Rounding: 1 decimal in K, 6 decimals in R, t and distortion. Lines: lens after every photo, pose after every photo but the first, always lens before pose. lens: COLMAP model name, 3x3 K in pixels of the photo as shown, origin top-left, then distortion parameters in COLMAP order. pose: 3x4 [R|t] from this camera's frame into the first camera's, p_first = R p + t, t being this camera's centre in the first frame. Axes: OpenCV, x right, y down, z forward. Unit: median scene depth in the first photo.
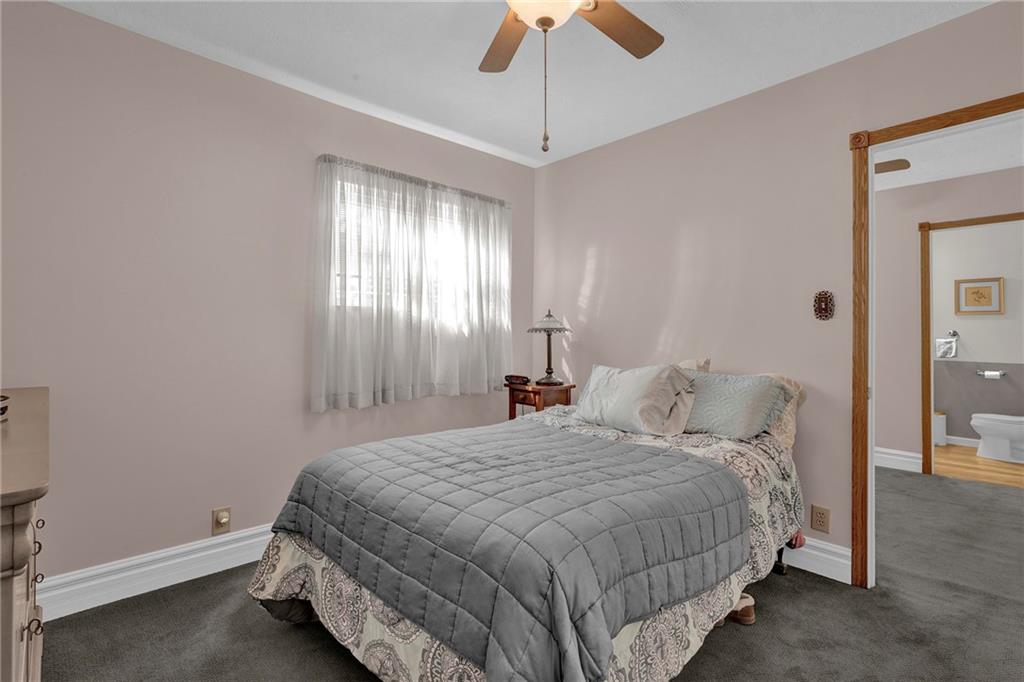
lens RADIAL K [[481.0, 0, 506.7], [0, 481.0, 341.6], [0, 0, 1]] dist [0.002033, -0.000739]
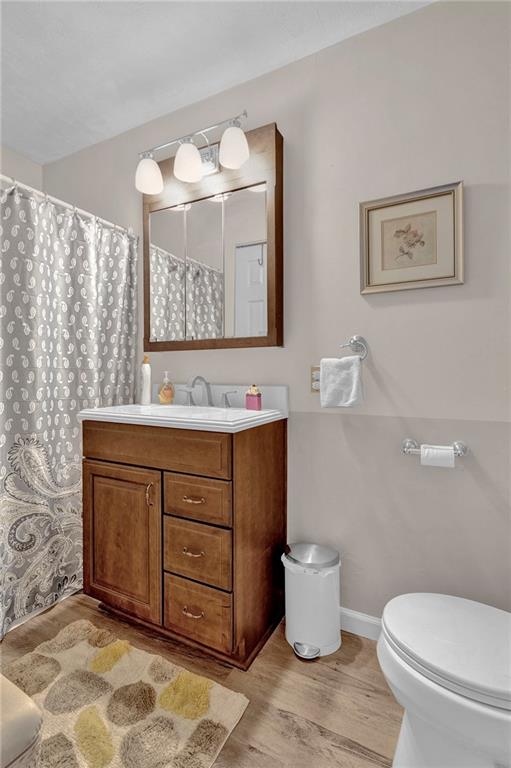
lens RADIAL K [[360.8, 0, 259.6], [0, 360.8, 383.2], [0, 0, 1]] dist [0.002033, -0.000739]
pose [[0.948755, -0.009032, 0.315883, 0.791916], [0.006927, 0.999946, 0.007788, 0.012262], [-0.315937, -0.005200, 0.948766, 0.782014]]
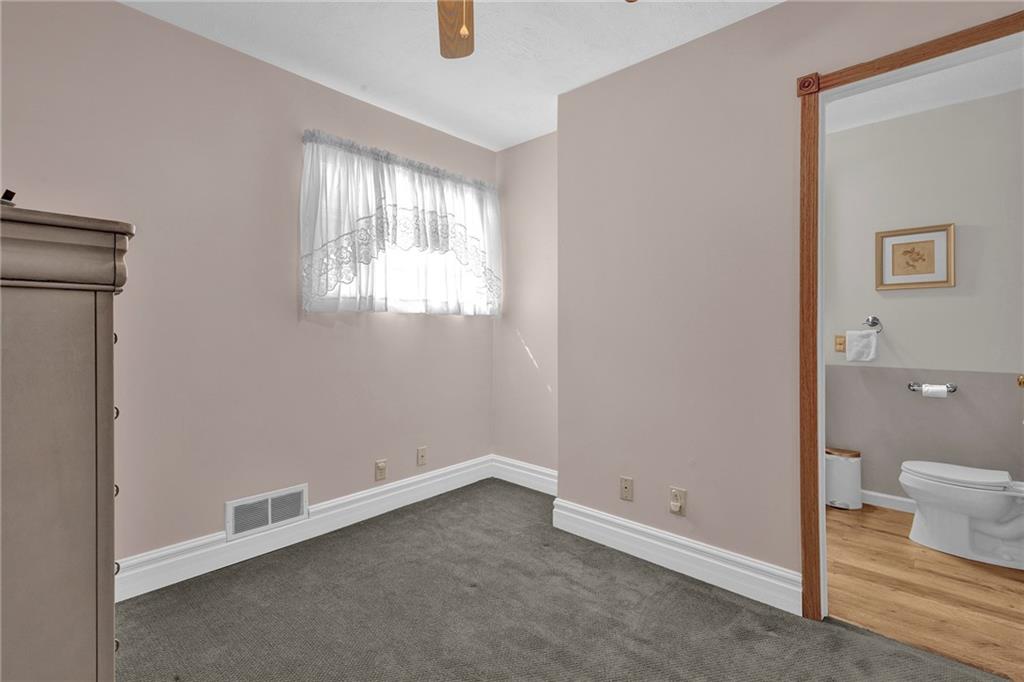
lens RADIAL K [[481.0, 0, 492.1], [0, 481.0, 343.6], [0, 0, 1]] dist [0.002033, -0.000739]
pose [[0.997844, -0.002273, 0.065586, 0.430986], [0.001789, 0.999971, 0.007452, 0.005754], [-0.065601, -0.007318, 0.997819, 0.449670]]
